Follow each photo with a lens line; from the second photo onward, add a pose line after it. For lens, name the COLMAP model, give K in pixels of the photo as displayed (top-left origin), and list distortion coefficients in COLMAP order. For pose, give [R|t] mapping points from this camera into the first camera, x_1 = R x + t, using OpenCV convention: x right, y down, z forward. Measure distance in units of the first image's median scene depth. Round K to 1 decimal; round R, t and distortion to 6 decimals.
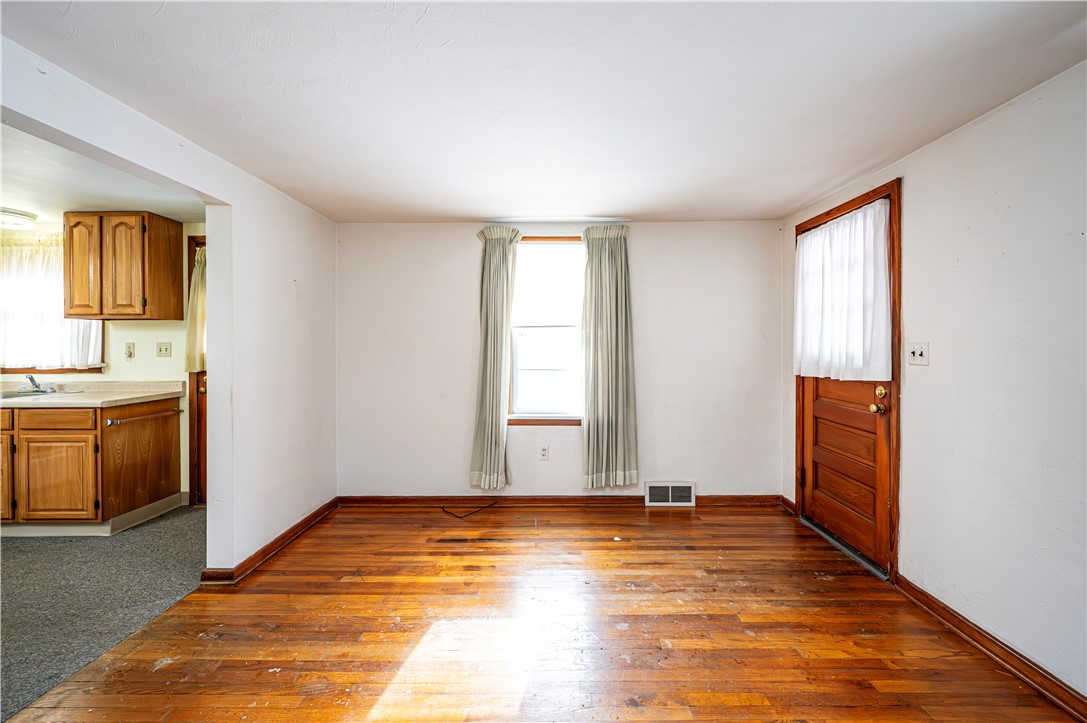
lens RADIAL K [[439.3, 0, 560.3], [0, 439.3, 347.1], [0, 0, 1]] dist [0.001000, 0.000594]
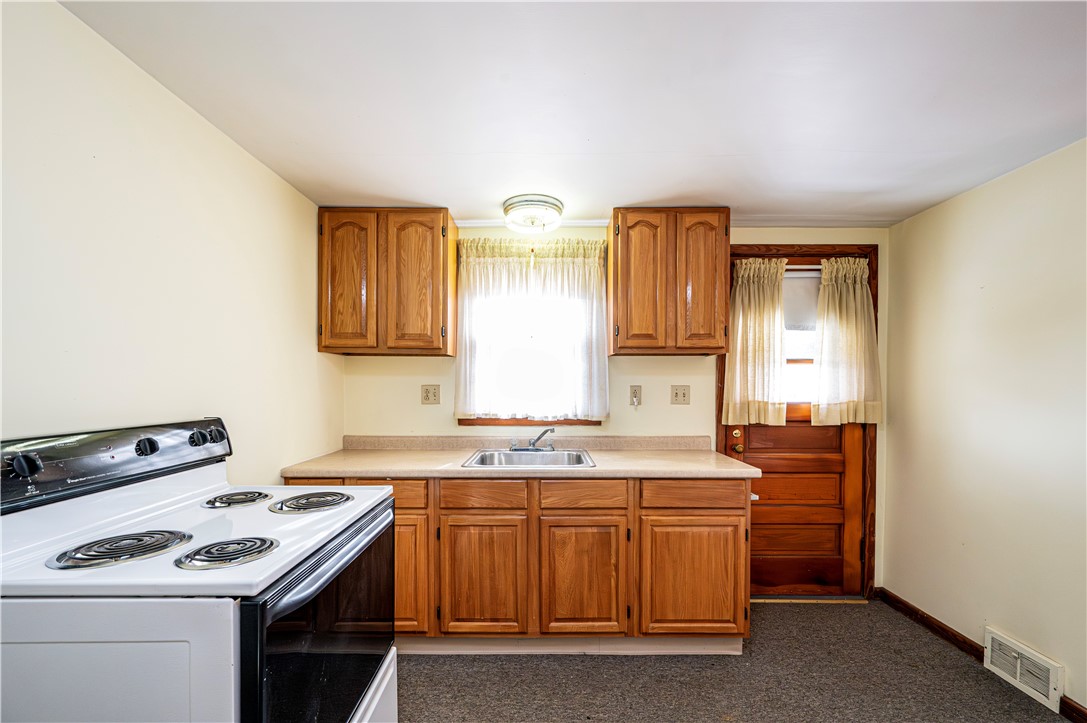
lens RADIAL K [[441.2, 0, 549.1], [0, 441.2, 395.2], [0, 0, 1]] dist [-0.001915, -0.000189]
pose [[0.999982, 0.004492, -0.003929, -1.239309], [-0.004425, 0.999847, 0.016937, -0.006368], [0.004005, -0.016919, 0.999849, 0.262367]]
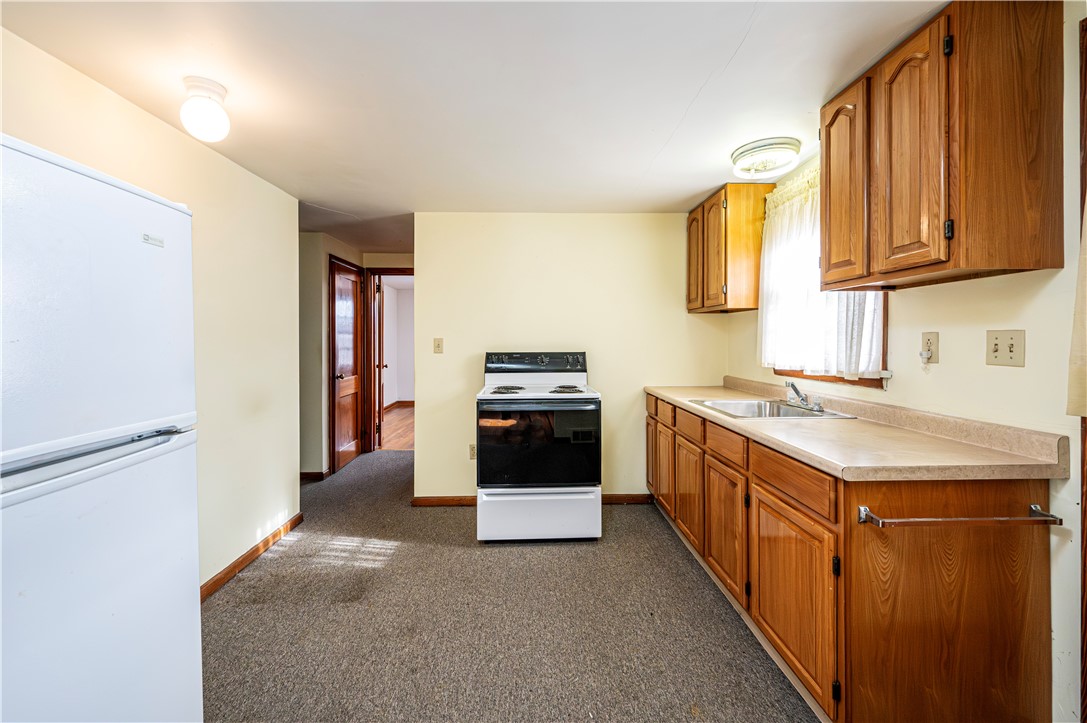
lens RADIAL K [[446.2, 0, 529.5], [0, 446.2, 340.8], [0, 0, 1]] dist [-0.000341, -0.000076]
pose [[0.002729, 0.004370, -0.999987, -0.541993], [-0.001190, 0.999990, 0.004366, -0.002258], [0.999996, 0.001178, 0.002734, 0.618540]]
